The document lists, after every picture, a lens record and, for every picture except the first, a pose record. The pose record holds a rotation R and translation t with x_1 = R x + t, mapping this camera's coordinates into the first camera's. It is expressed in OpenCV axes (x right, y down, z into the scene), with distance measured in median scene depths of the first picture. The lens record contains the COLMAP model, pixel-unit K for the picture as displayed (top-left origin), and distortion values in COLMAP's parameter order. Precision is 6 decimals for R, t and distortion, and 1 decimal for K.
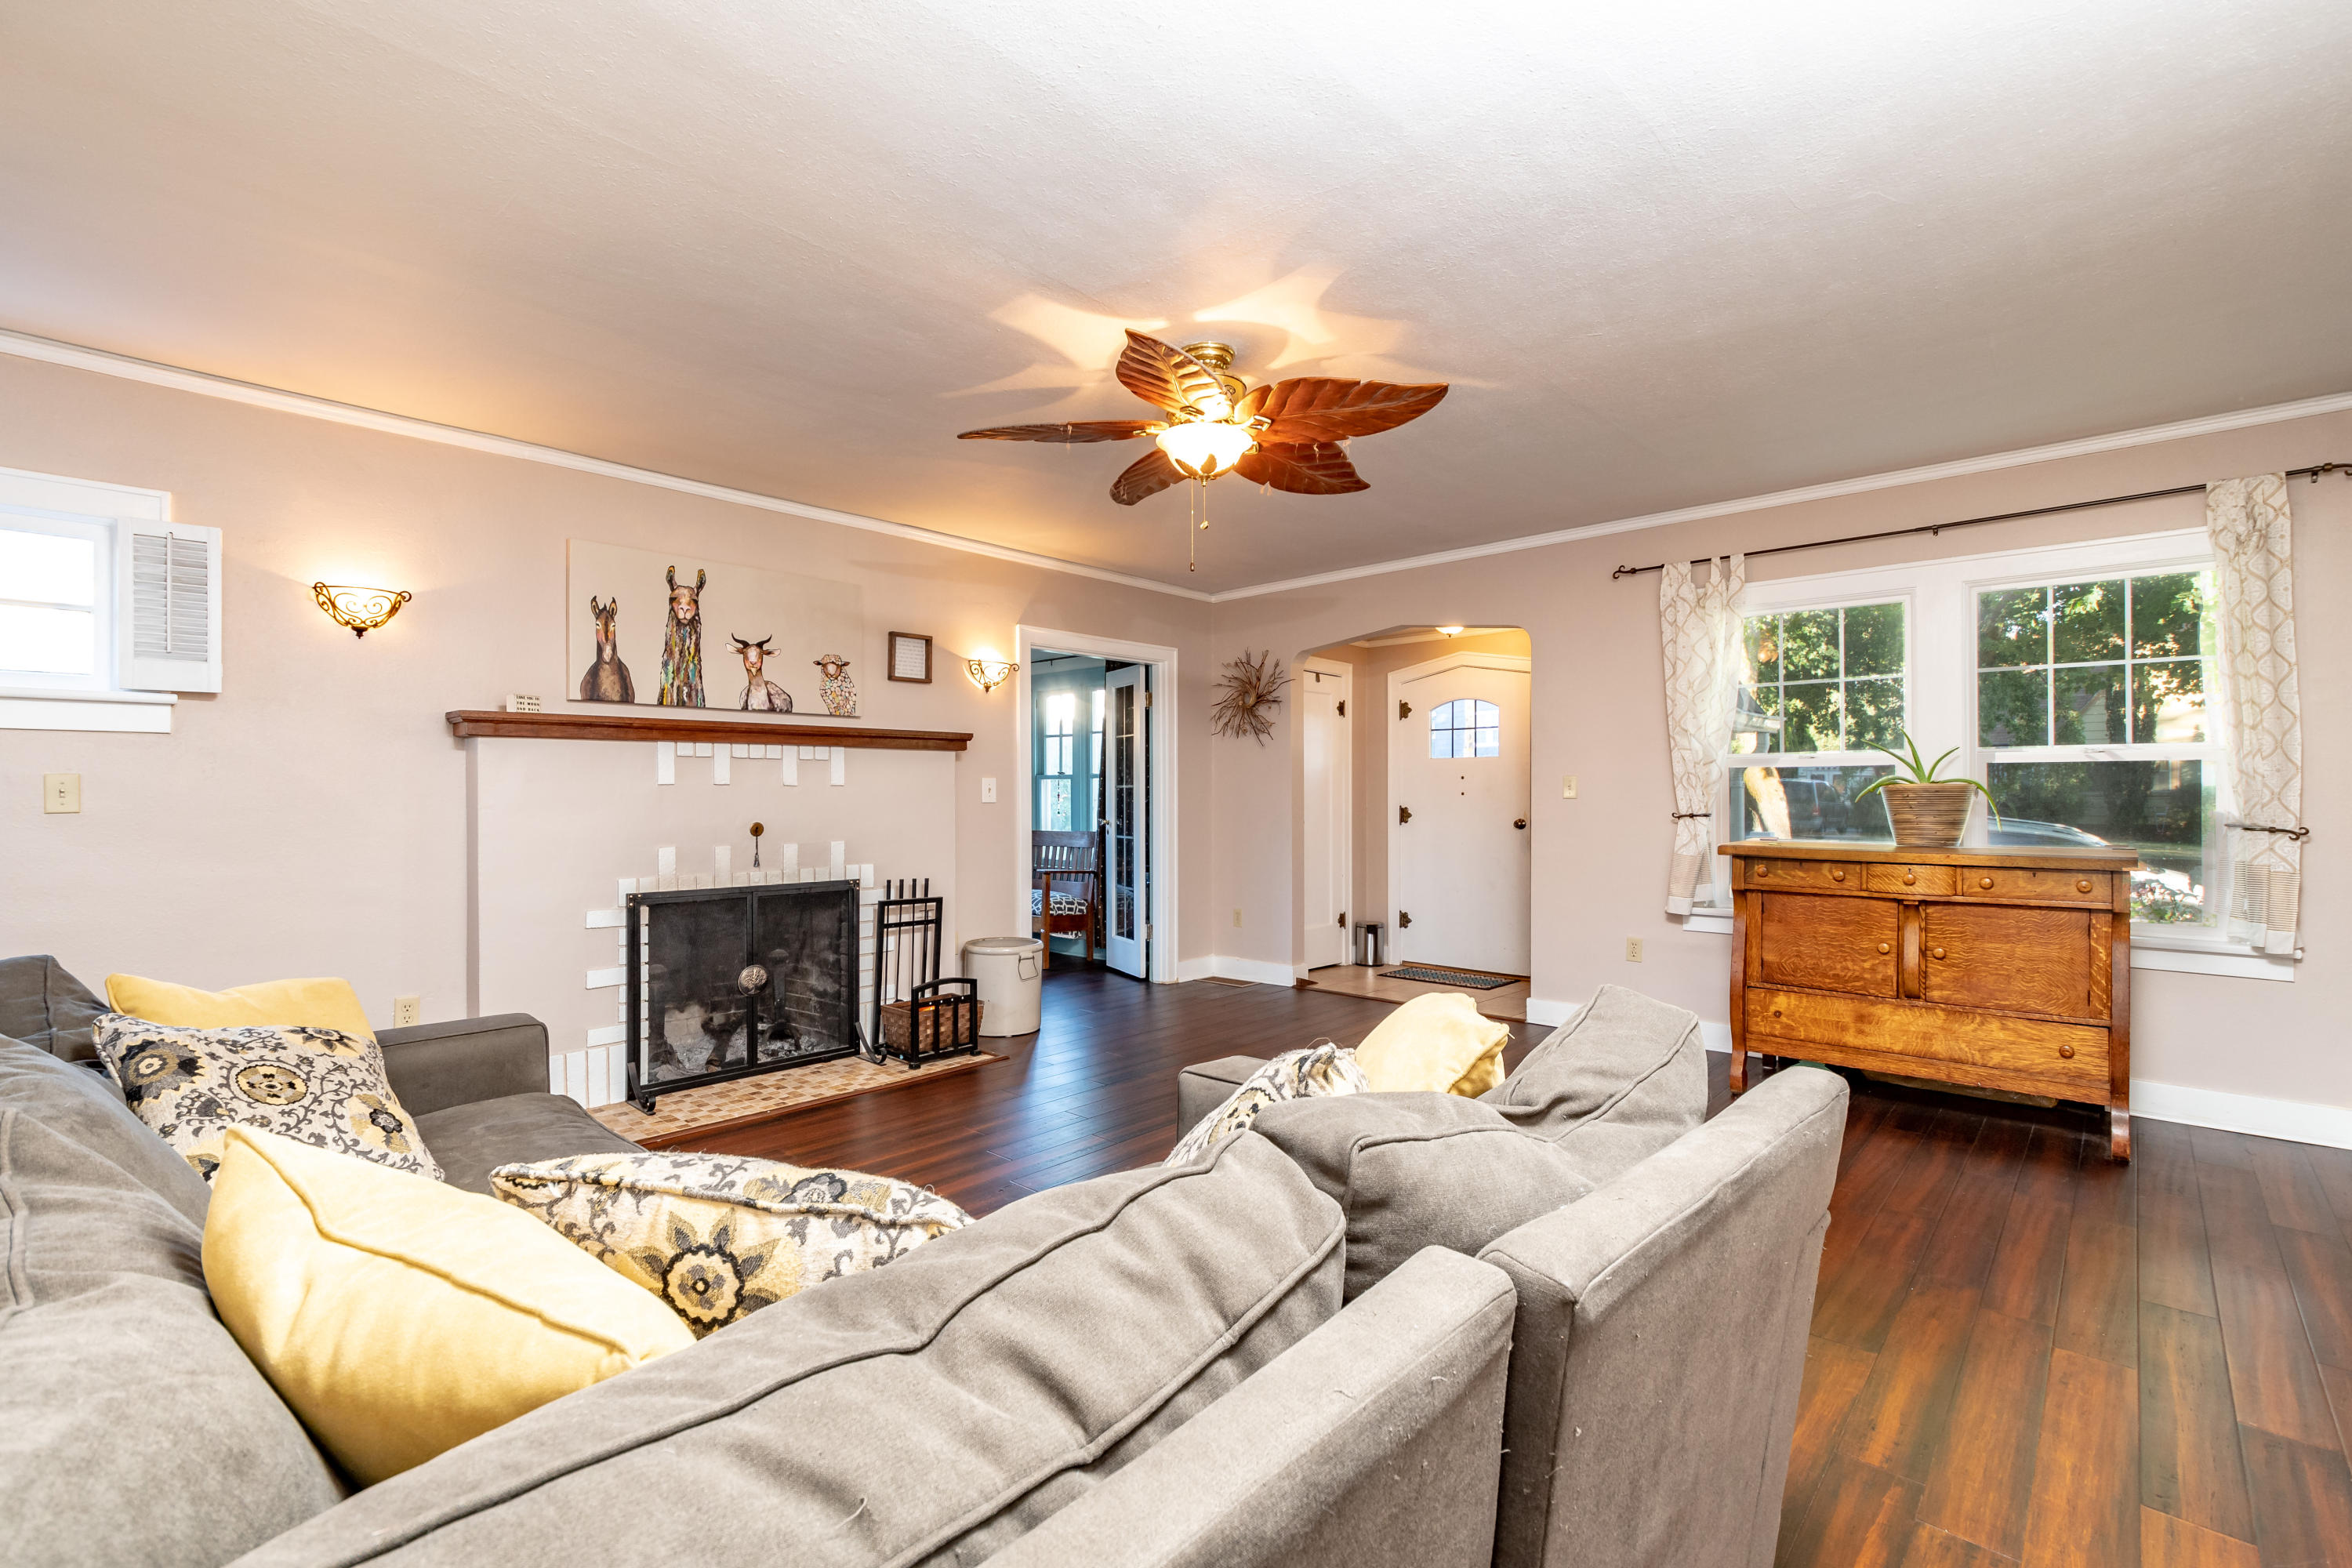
lens RADIAL K [[1035.5, 0, 1182.5], [0, 1035.5, 782.5], [0, 0, 1]] dist [-0.001724, -0.004342]
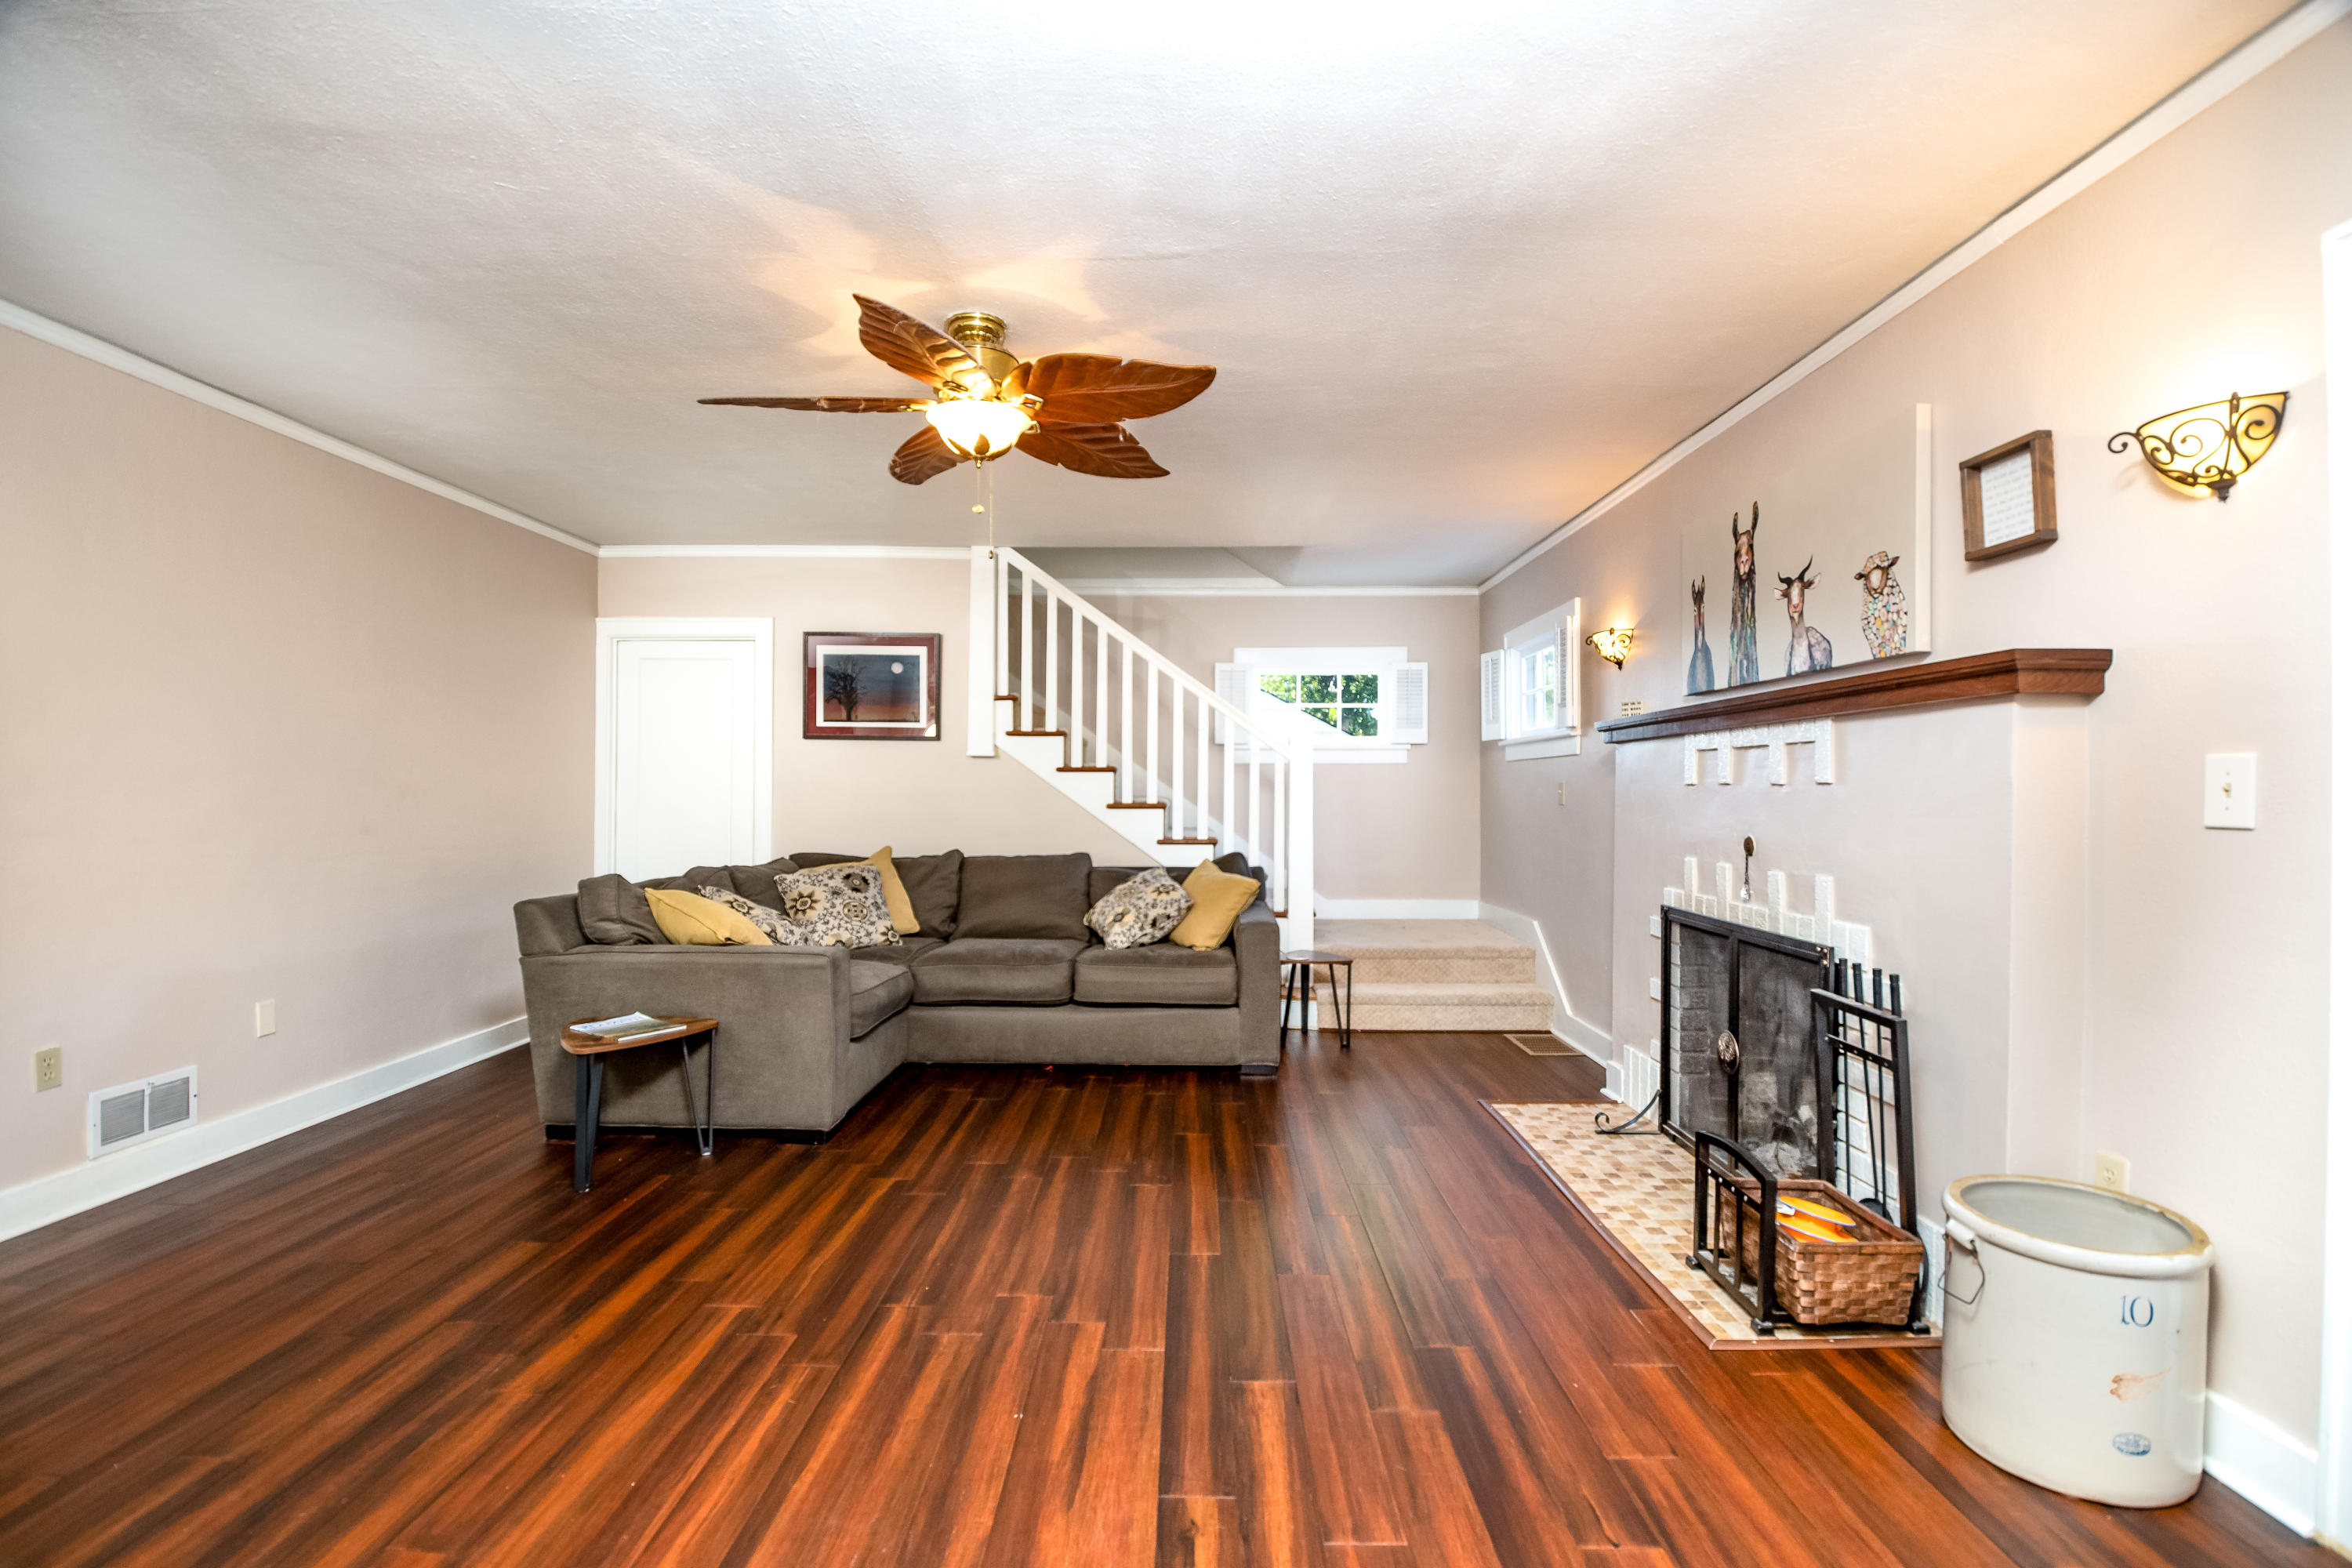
lens RADIAL K [[1035.5, 0, 1179.7], [0, 1035.5, 777.3], [0, 0, 1]] dist [-0.001724, -0.004342]
pose [[-0.749592, -0.010547, -0.661816, 0.361708], [0.003356, 0.999800, -0.019734, 0.011011], [0.661892, -0.017013, -0.749406, 1.301052]]
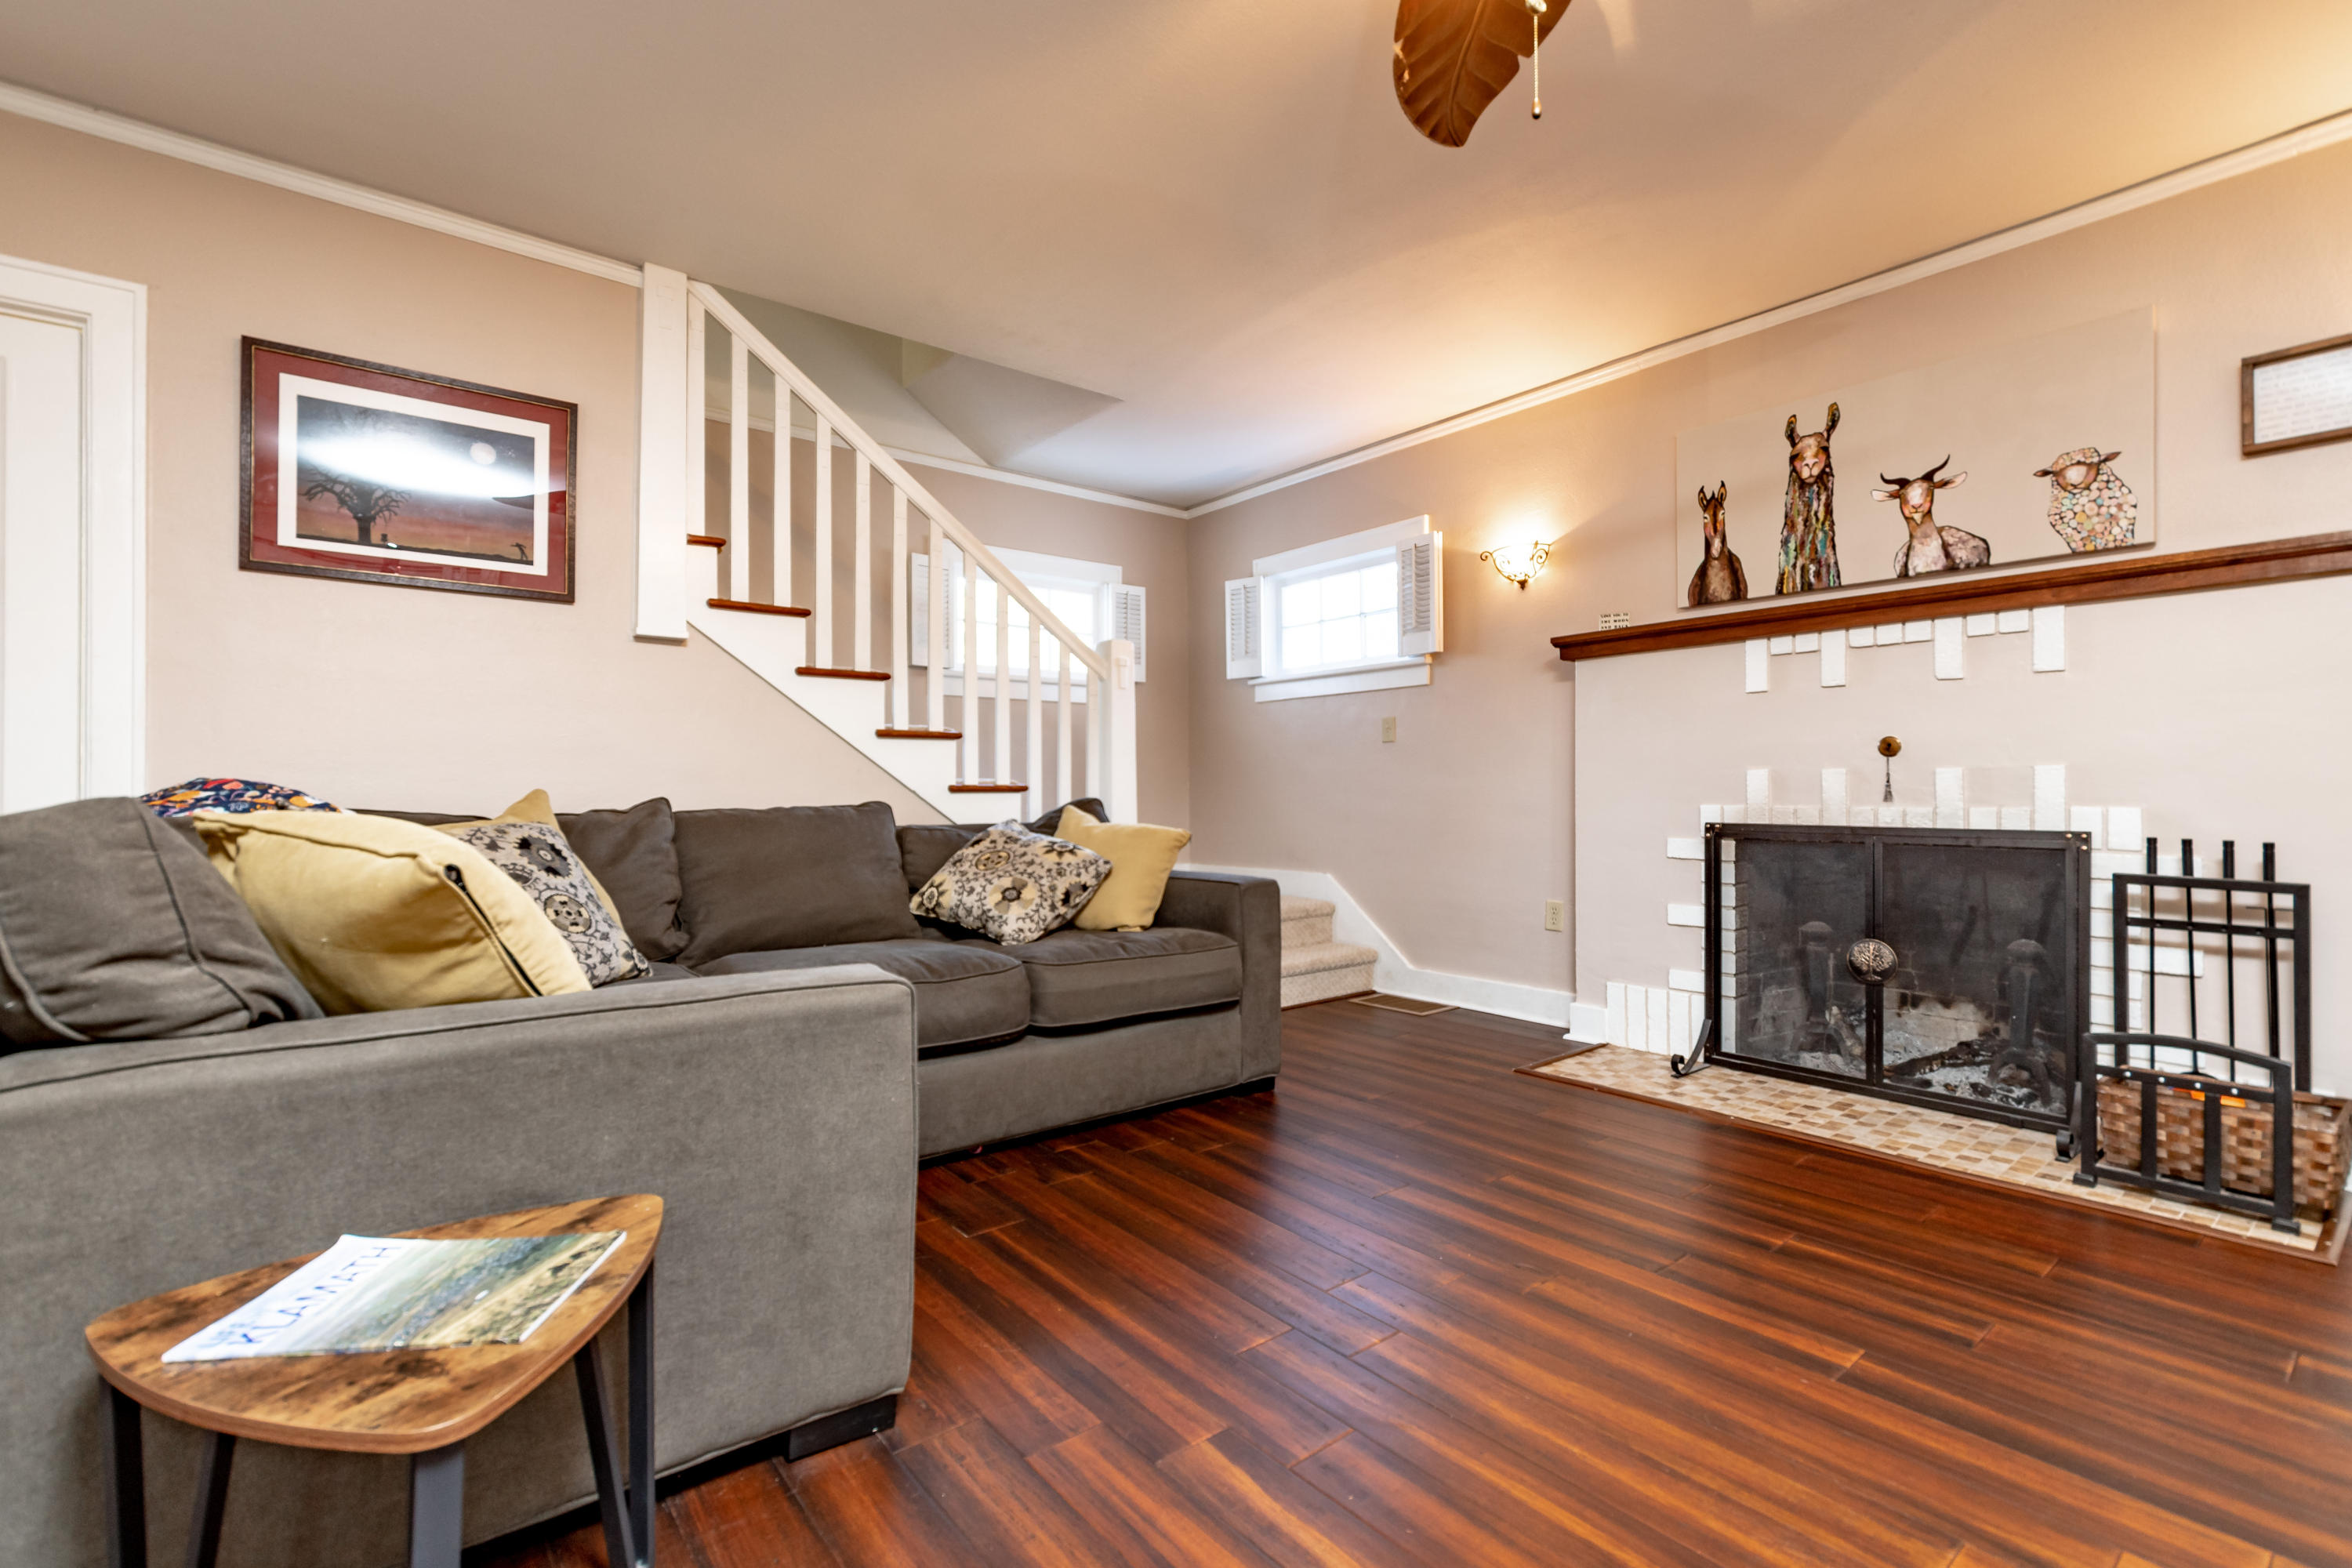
lens RADIAL K [[1035.5, 0, 1178.7], [0, 1035.5, 784.1], [0, 0, 1]] dist [-0.001724, -0.004342]
pose [[-0.161845, -0.005997, -0.986798, 0.355906], [0.013072, 0.999881, -0.008221, 0.071485], [0.986730, -0.014230, -0.161748, 0.654688]]
